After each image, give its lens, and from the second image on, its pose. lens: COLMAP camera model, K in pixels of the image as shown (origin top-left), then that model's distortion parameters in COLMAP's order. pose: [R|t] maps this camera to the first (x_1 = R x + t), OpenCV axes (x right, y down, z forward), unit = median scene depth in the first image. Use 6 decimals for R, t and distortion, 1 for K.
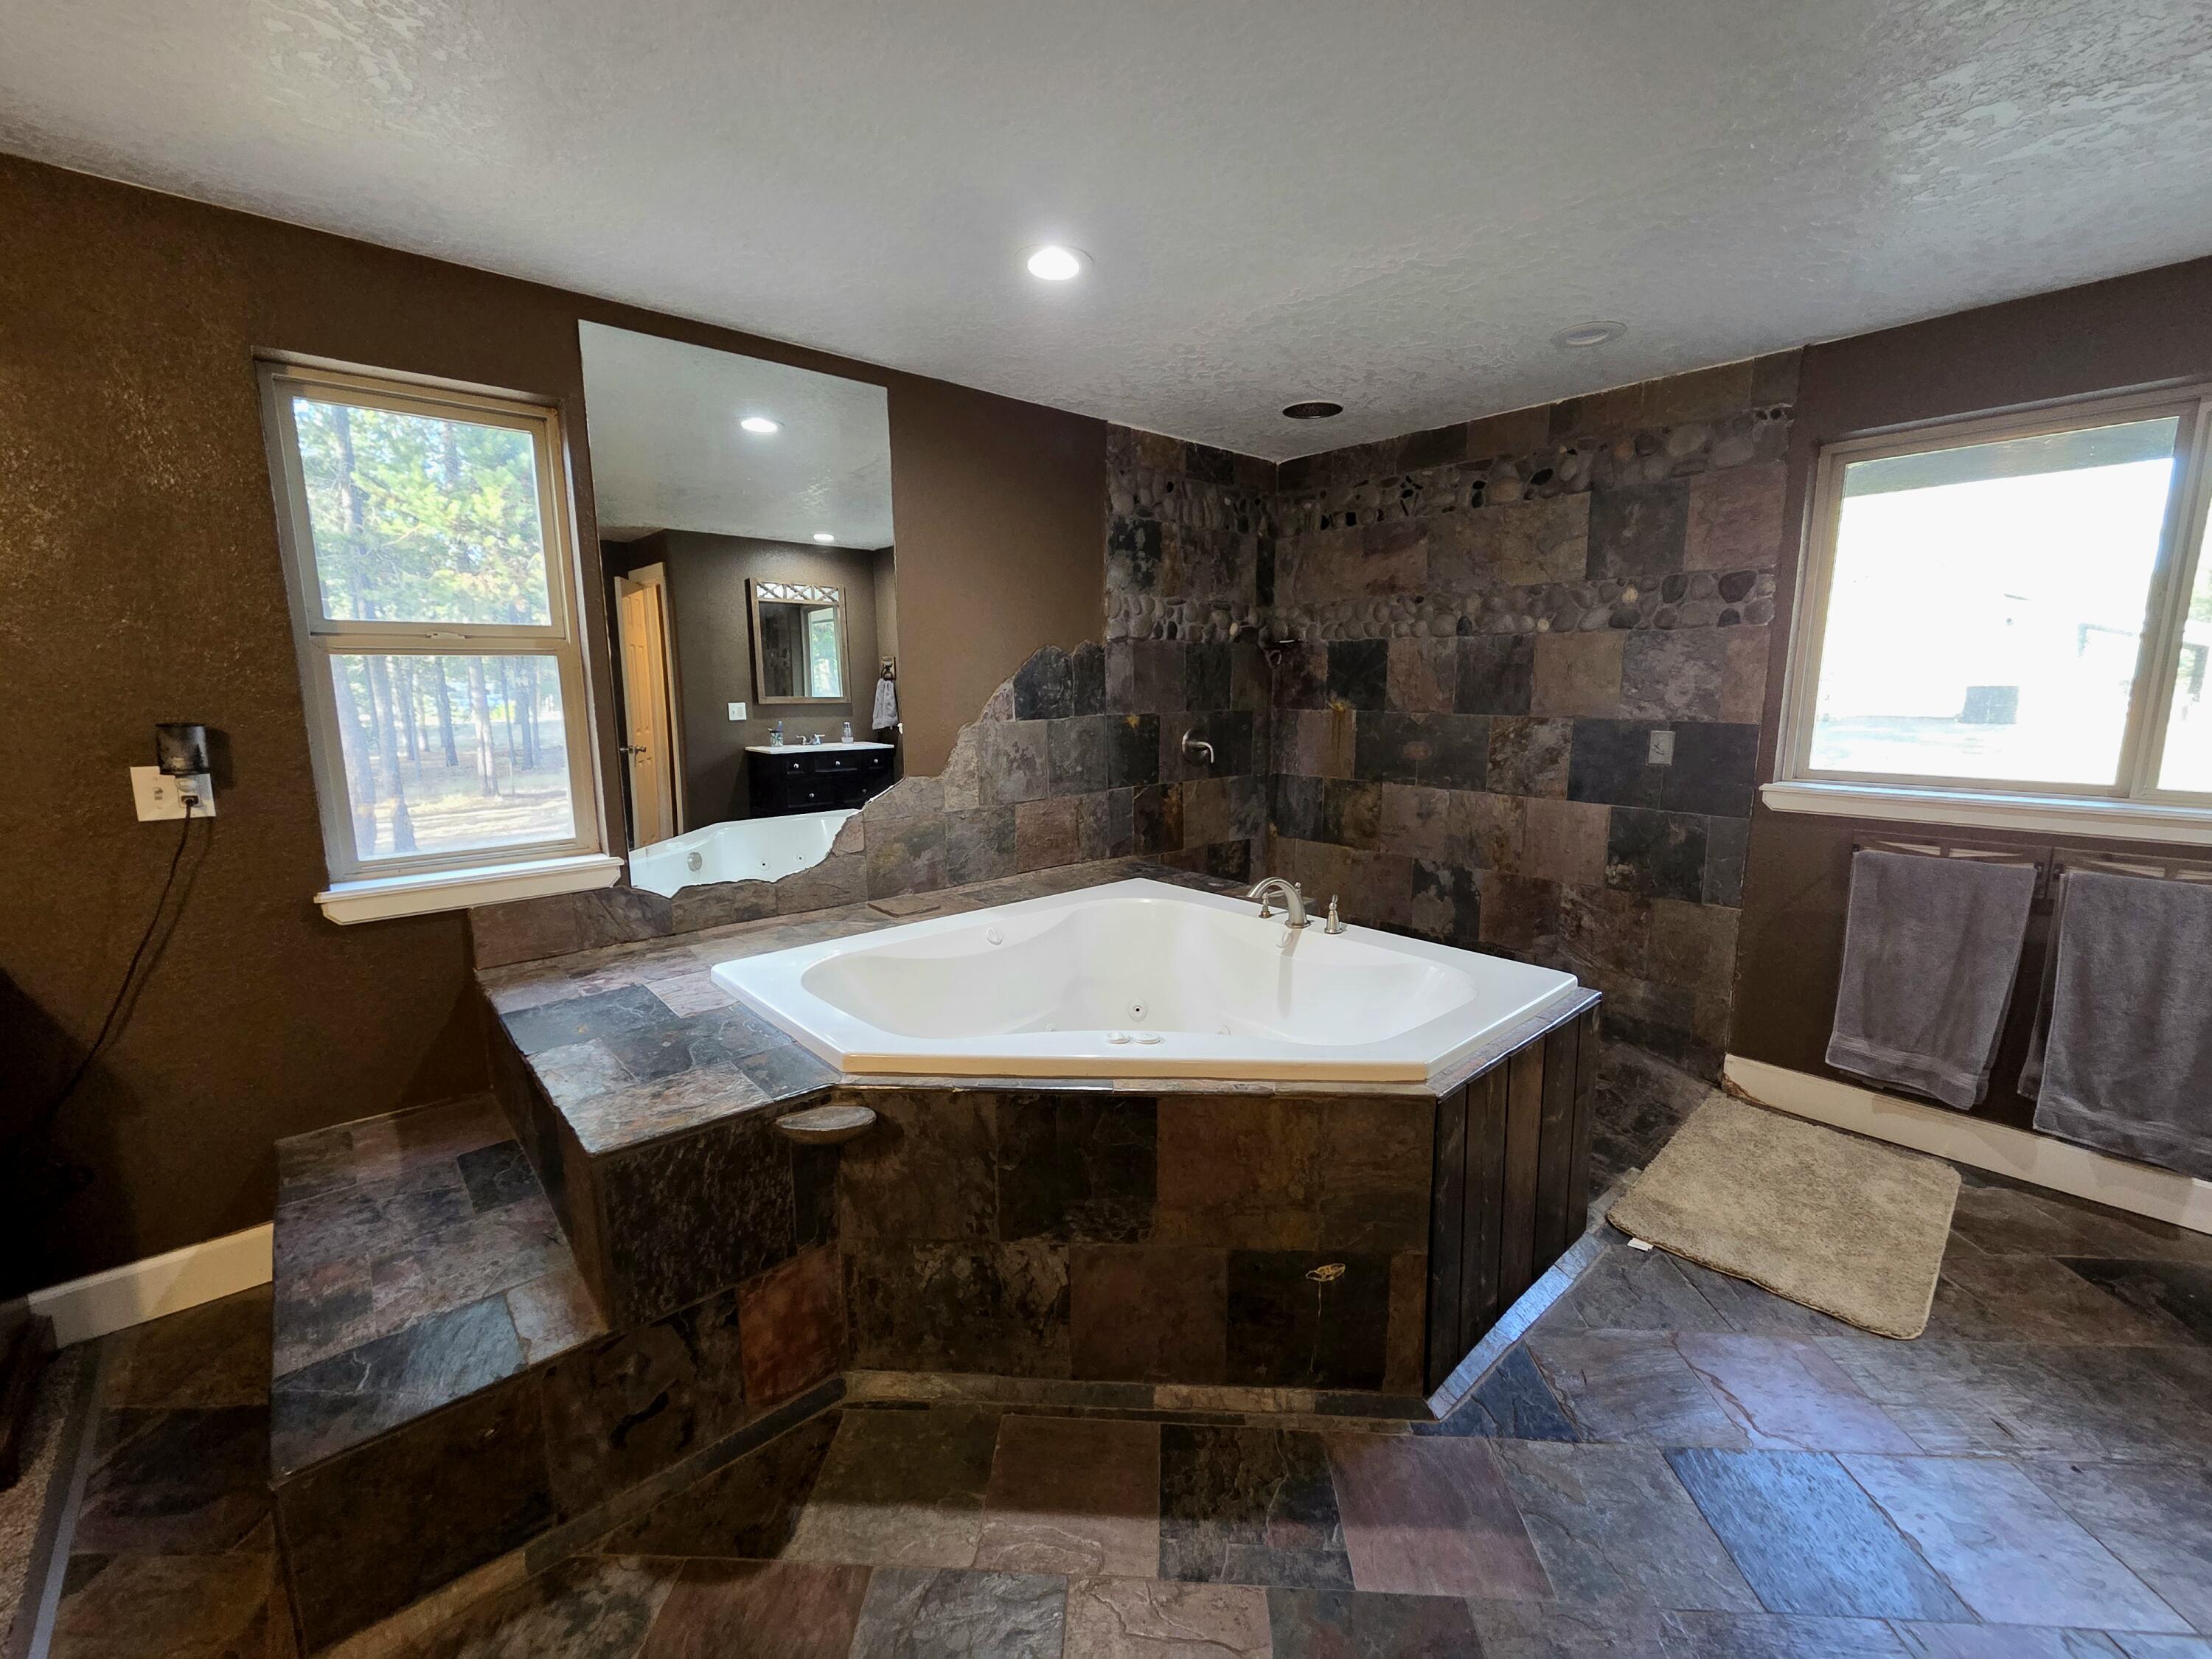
lens RADIAL K [[903.6, 0, 1103.9], [0, 903.6, 819.5], [0, 0, 1]] dist [0.001594, 0.000159]
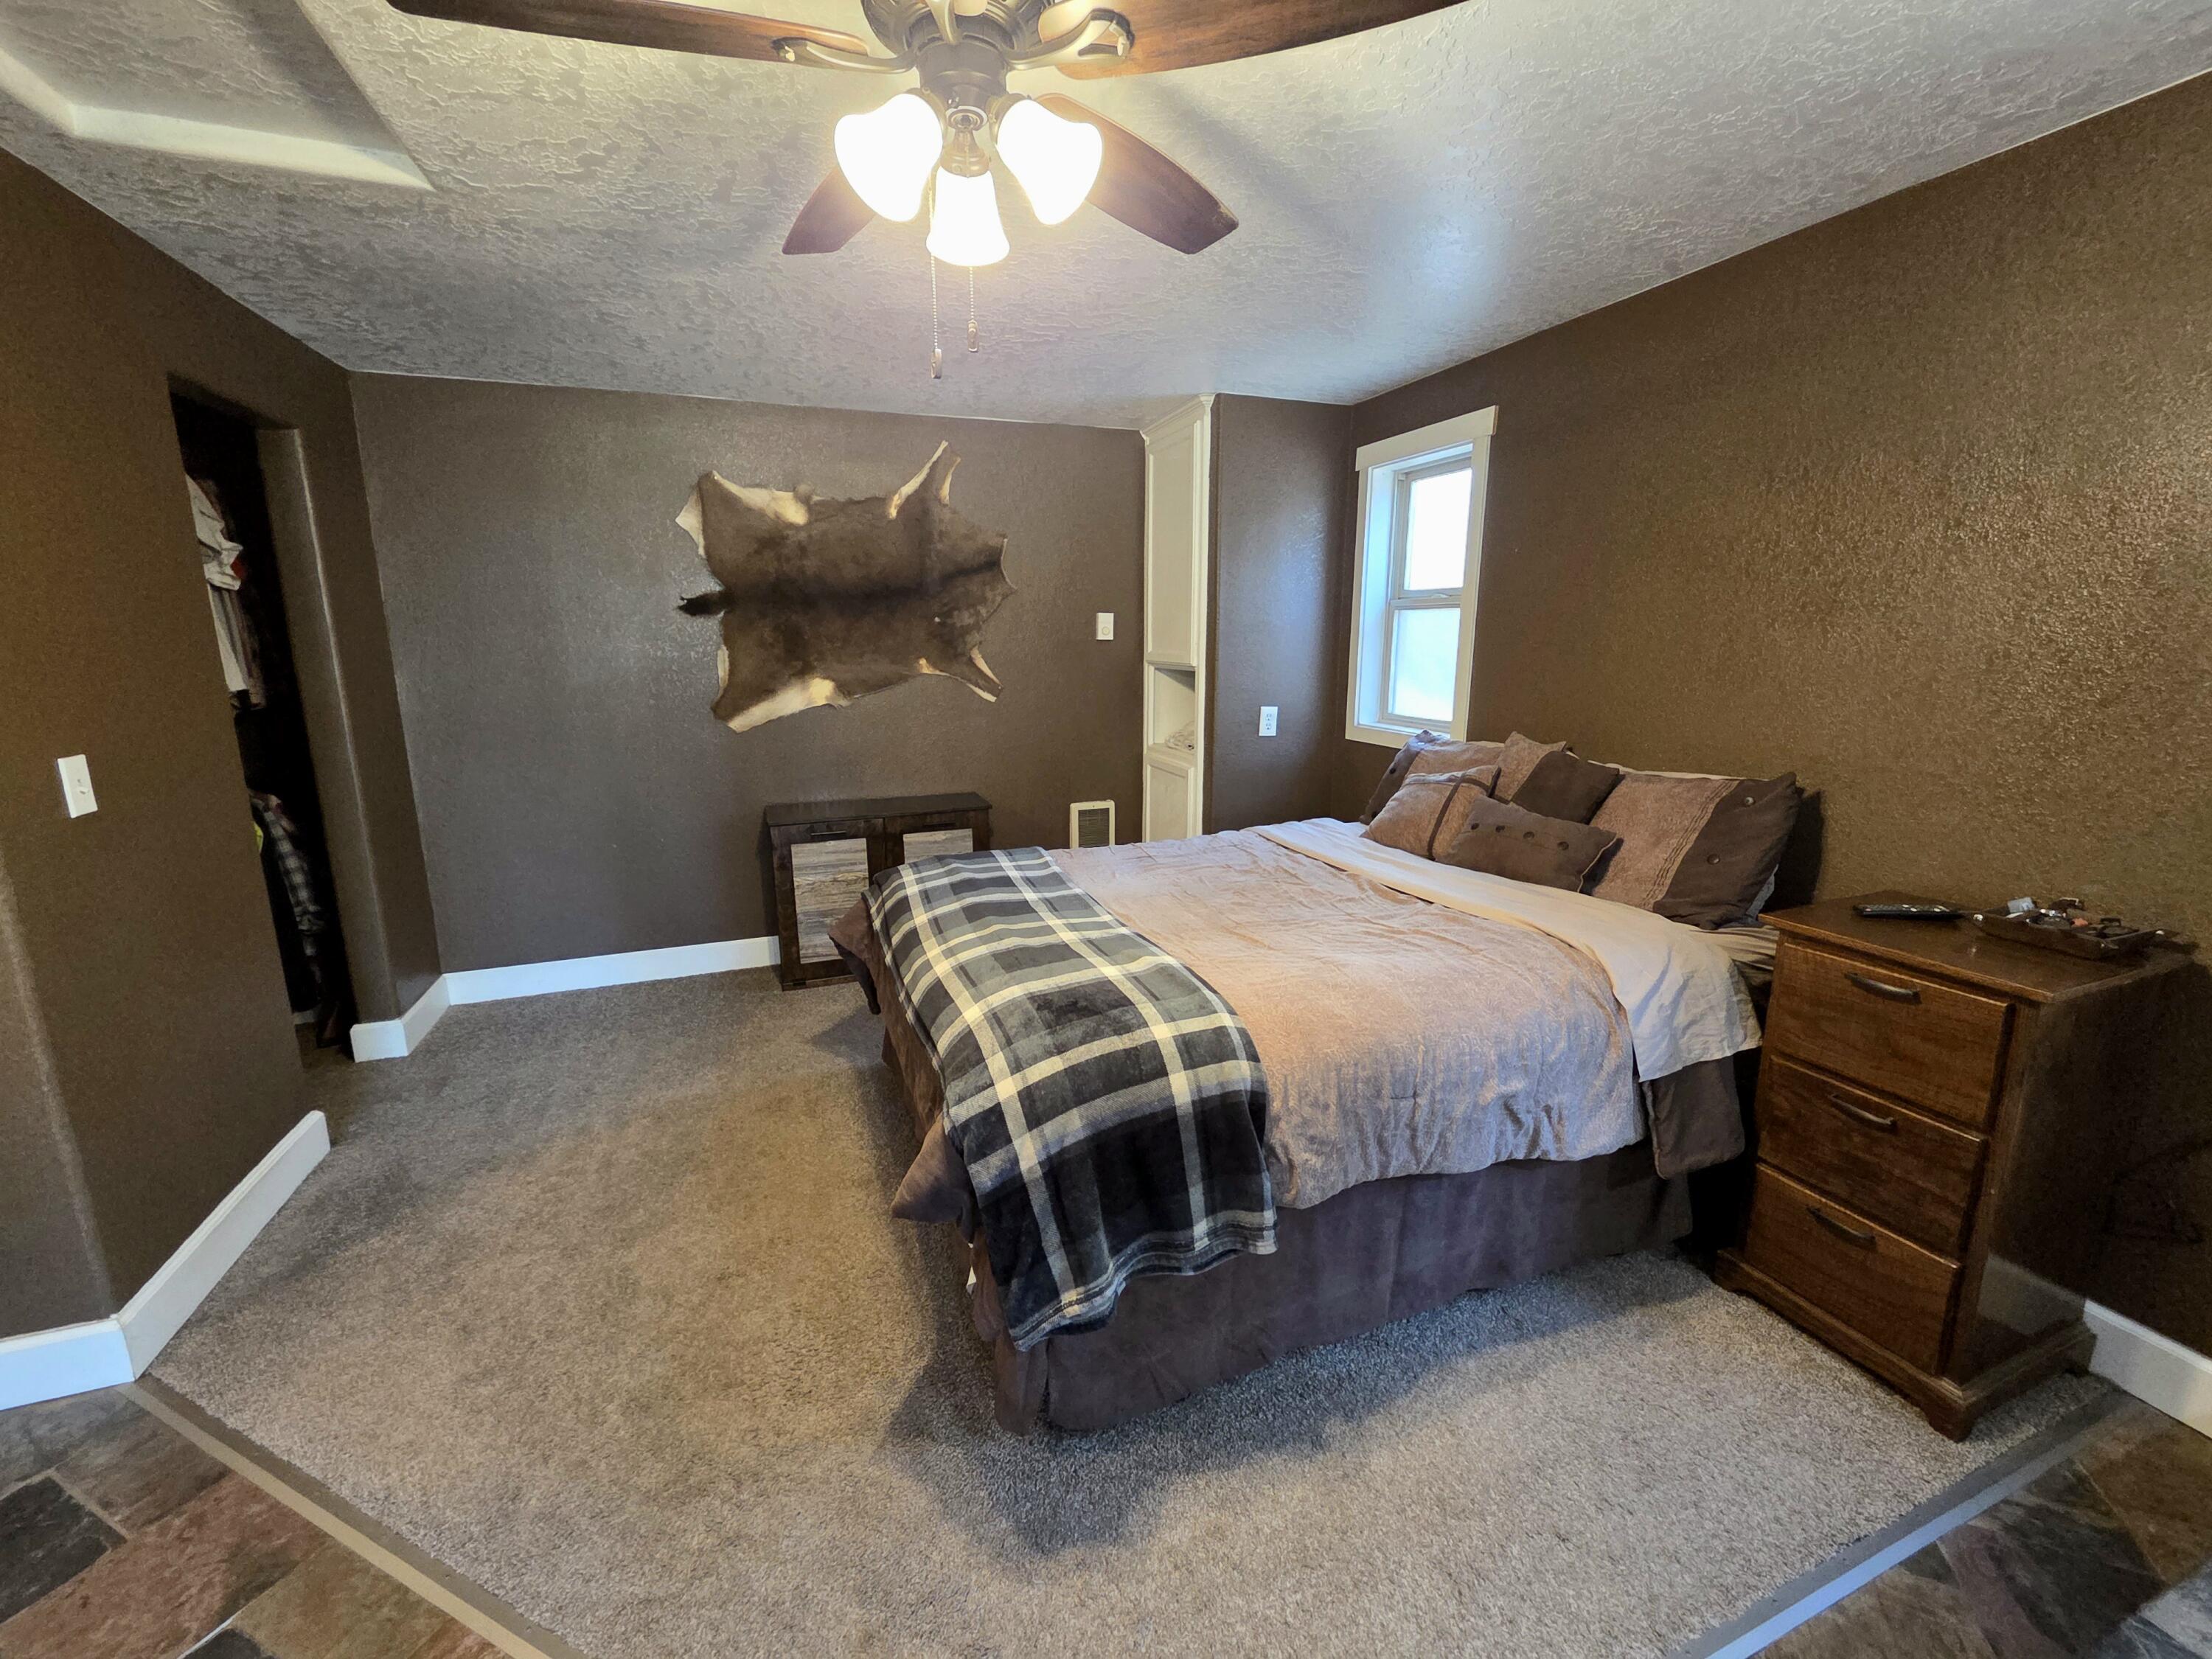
lens RADIAL K [[903.6, 0, 1107.6], [0, 903.6, 824.8], [0, 0, 1]] dist [0.001594, 0.000159]
pose [[-0.349272, 0.197104, -0.916056, -0.030368], [-0.141140, 0.955405, 0.259385, -0.040124], [0.926331, 0.219888, -0.305877, 0.149237]]
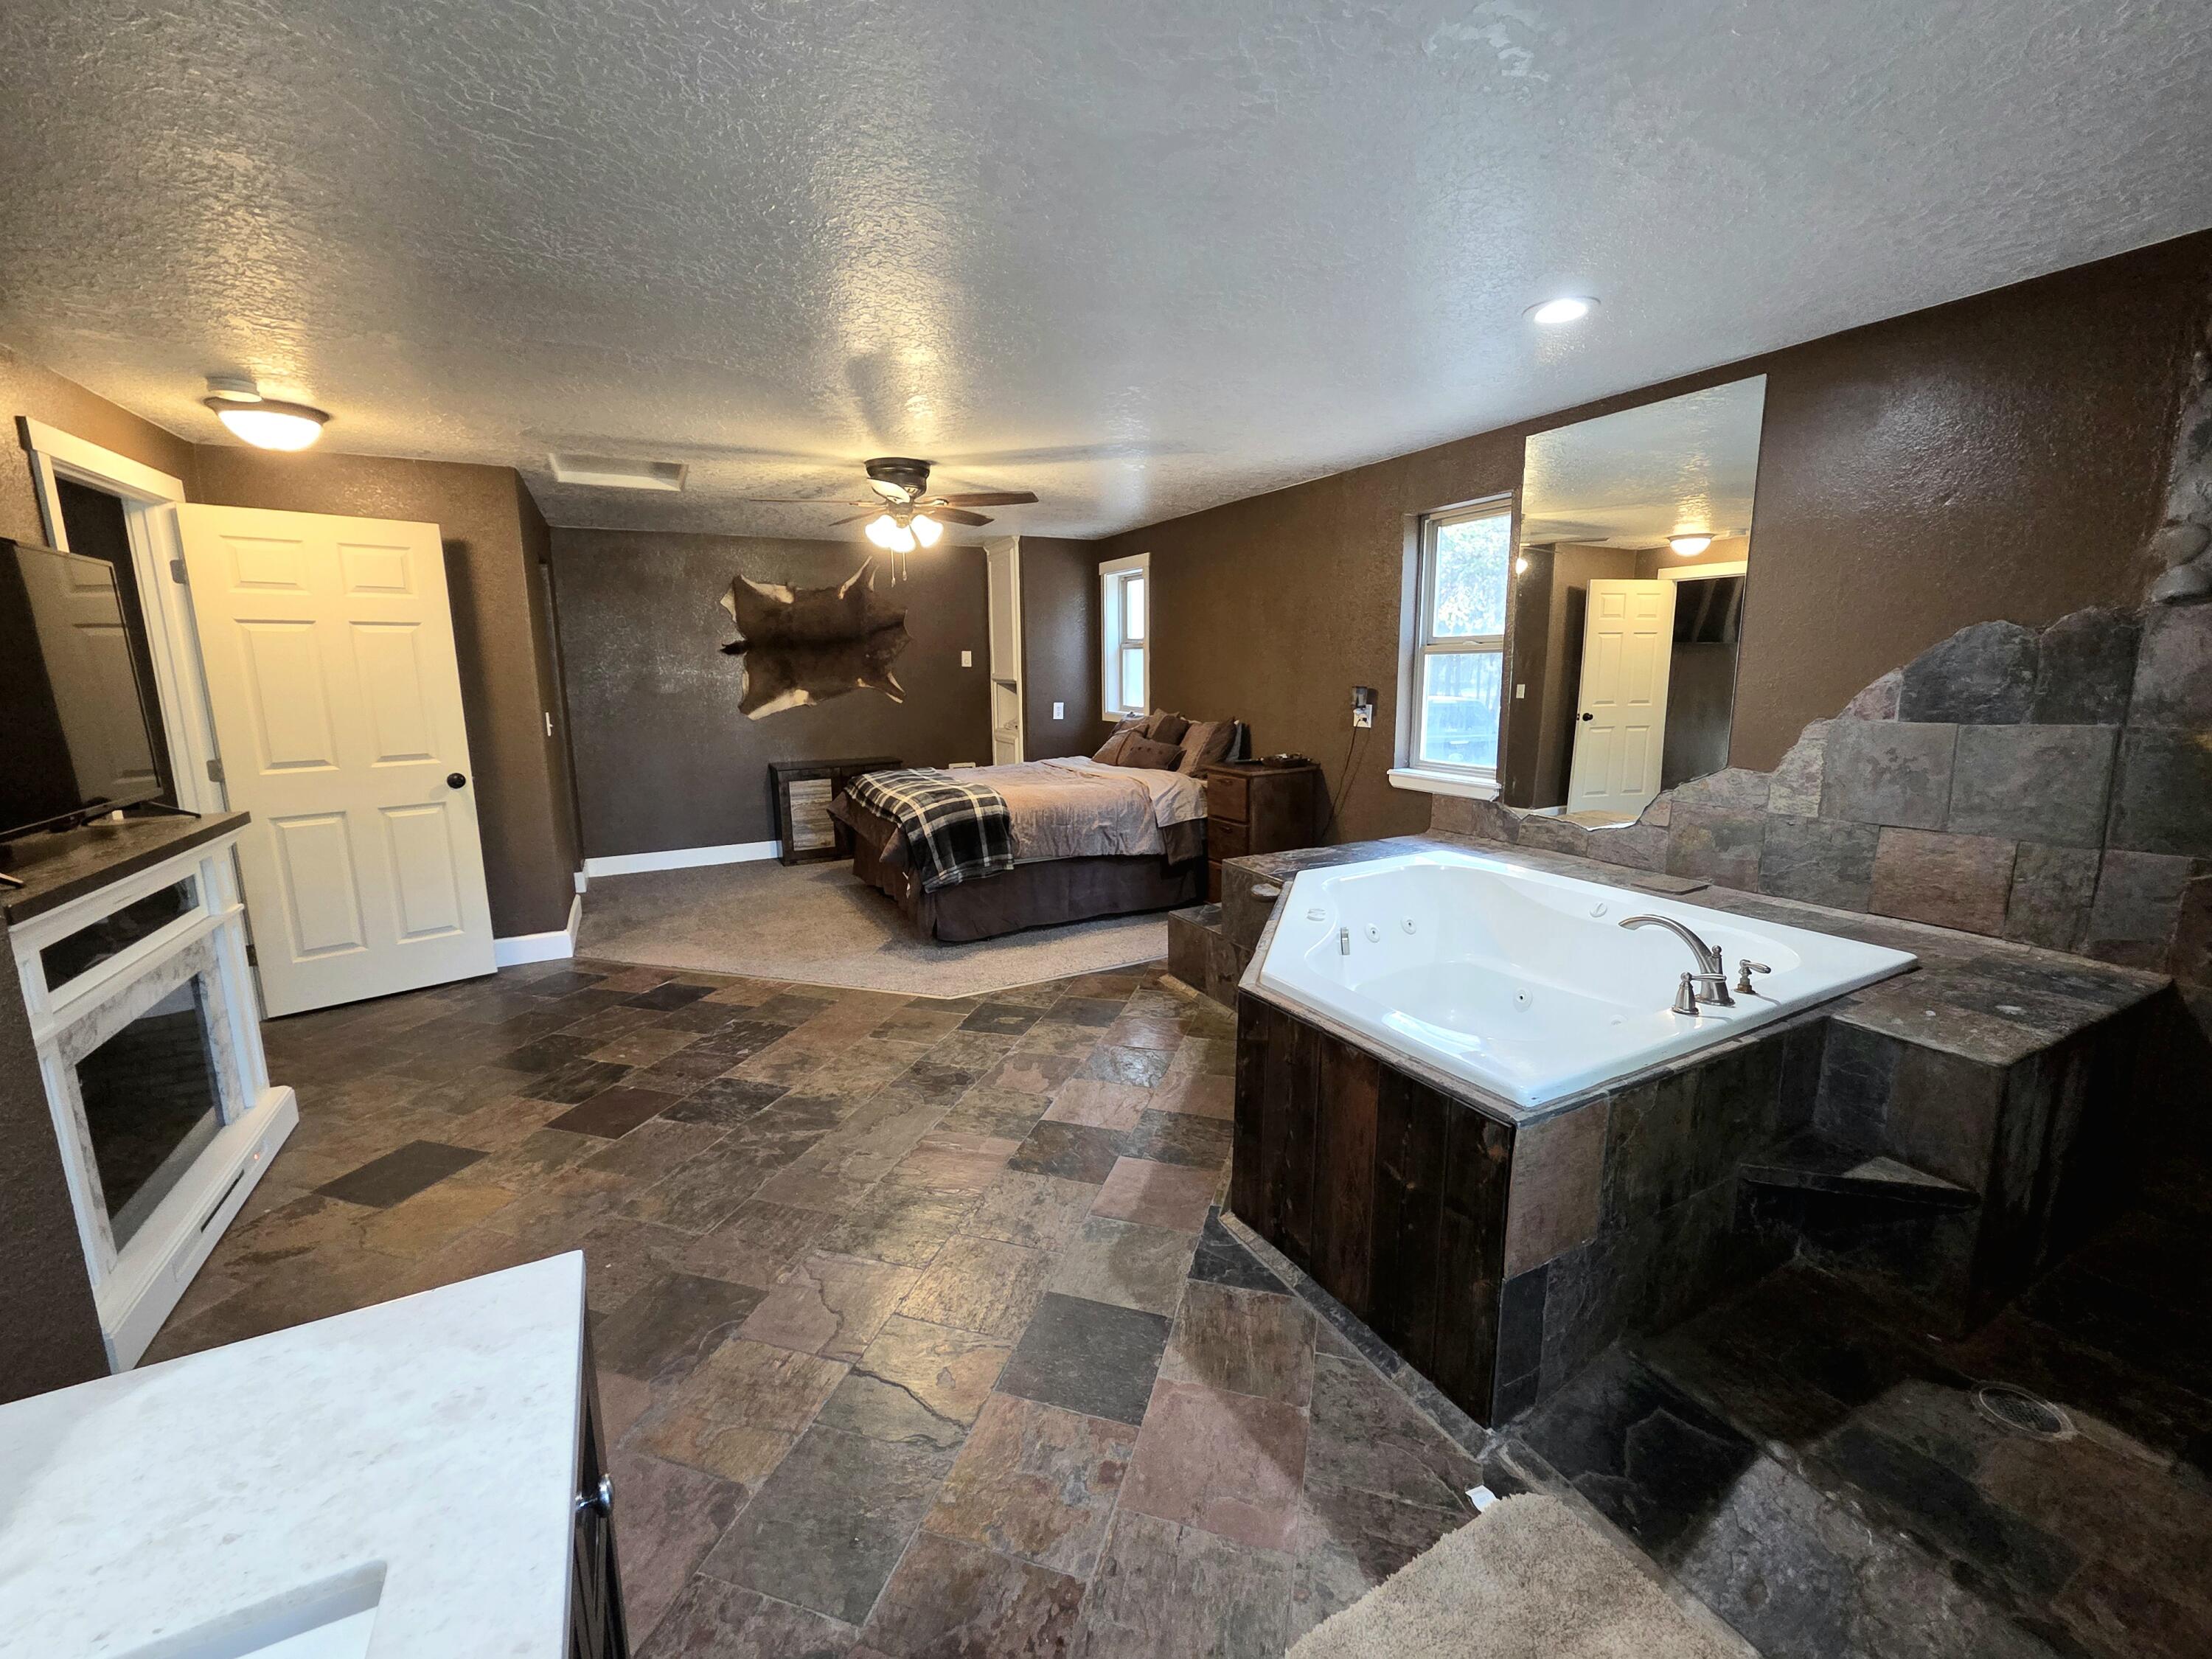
lens RADIAL K [[903.6, 0, 1110.6], [0, 903.6, 821.0], [0, 0, 1]] dist [0.001594, 0.000159]
pose [[-0.233098, 0.171582, -0.957196, 0.990585], [-0.140048, 0.968127, 0.207646, -0.111196], [0.962316, 0.182455, -0.201639, 0.617028]]
